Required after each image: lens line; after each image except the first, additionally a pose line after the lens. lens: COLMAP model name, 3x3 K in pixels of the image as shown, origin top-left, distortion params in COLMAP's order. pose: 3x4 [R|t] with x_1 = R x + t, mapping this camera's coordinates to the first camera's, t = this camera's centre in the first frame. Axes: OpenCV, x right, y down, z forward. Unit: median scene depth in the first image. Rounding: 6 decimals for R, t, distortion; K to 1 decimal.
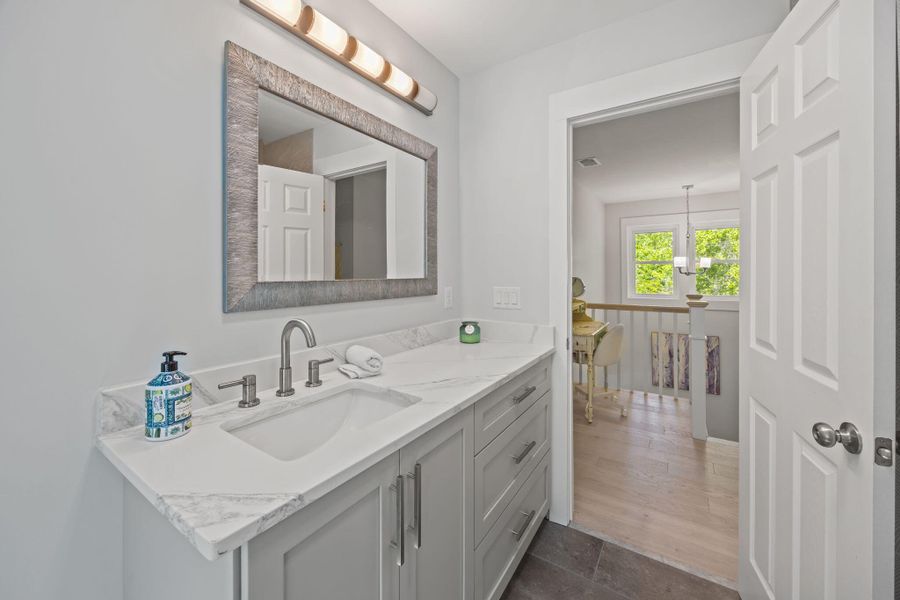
lens RADIAL K [[347.5, 0, 456.5], [0, 347.5, 268.4], [0, 0, 1]] dist [-0.000338, -0.000097]
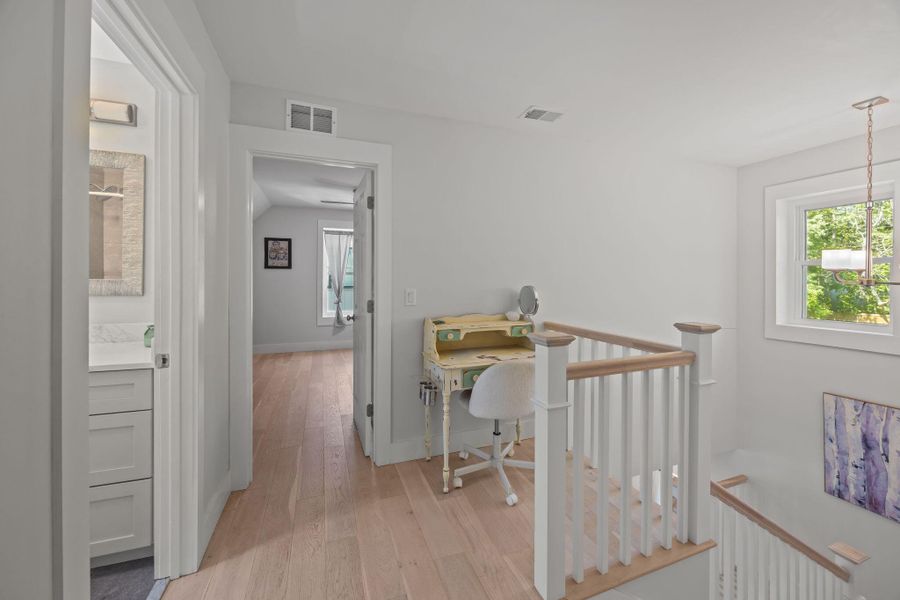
lens RADIAL K [[350.7, 0, 448.8], [0, 350.7, 279.2], [0, 0, 1]] dist [-0.002834, -0.000489]
pose [[0.799035, 0.007554, -0.601237, 0.493565], [-0.000333, 0.999926, 0.012121, 0.003051], [0.601284, -0.009485, 0.798979, 0.262015]]
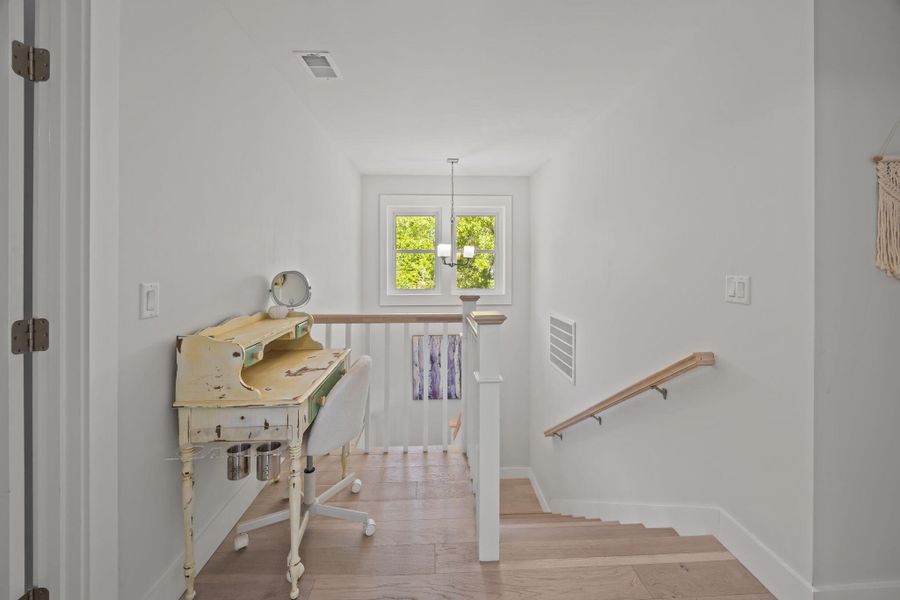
lens RADIAL K [[354.9, 0, 450.4], [0, 354.9, 265.6], [0, 0, 1]] dist [-0.002287, -0.000014]
pose [[0.813503, 0.000776, 0.581561, 0.168006], [-0.010189, 0.999865, 0.012919, 0.005836], [-0.581472, -0.016435, 0.813401, 0.309525]]
